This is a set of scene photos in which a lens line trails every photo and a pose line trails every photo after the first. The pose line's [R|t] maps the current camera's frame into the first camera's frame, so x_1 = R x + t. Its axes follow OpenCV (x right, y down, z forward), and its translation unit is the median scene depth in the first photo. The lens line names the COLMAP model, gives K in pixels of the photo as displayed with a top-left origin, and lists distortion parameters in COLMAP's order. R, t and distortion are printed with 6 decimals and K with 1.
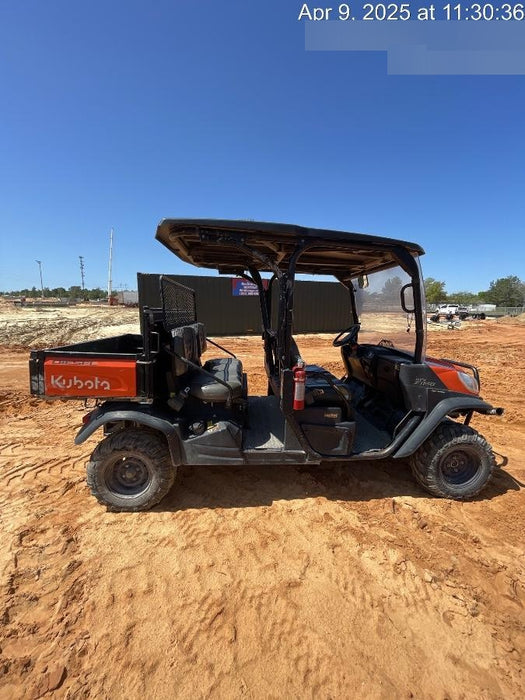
lens RADIAL K [[280.1, 0, 266.5], [0, 280.1, 351.9], [0, 0, 1]] dist [-0.001603, 0.000041]
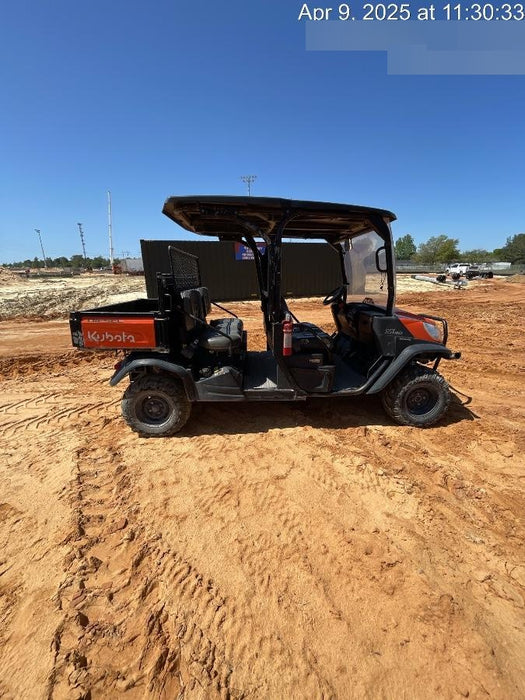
lens RADIAL K [[280.1, 0, 266.5], [0, 280.1, 351.9], [0, 0, 1]] dist [-0.001603, 0.000041]
pose [[0.999460, -0.020434, -0.025724, 0.052389], [0.023379, 0.992504, 0.119955, 0.037823], [0.023080, -0.120491, 0.992446, -0.206386]]
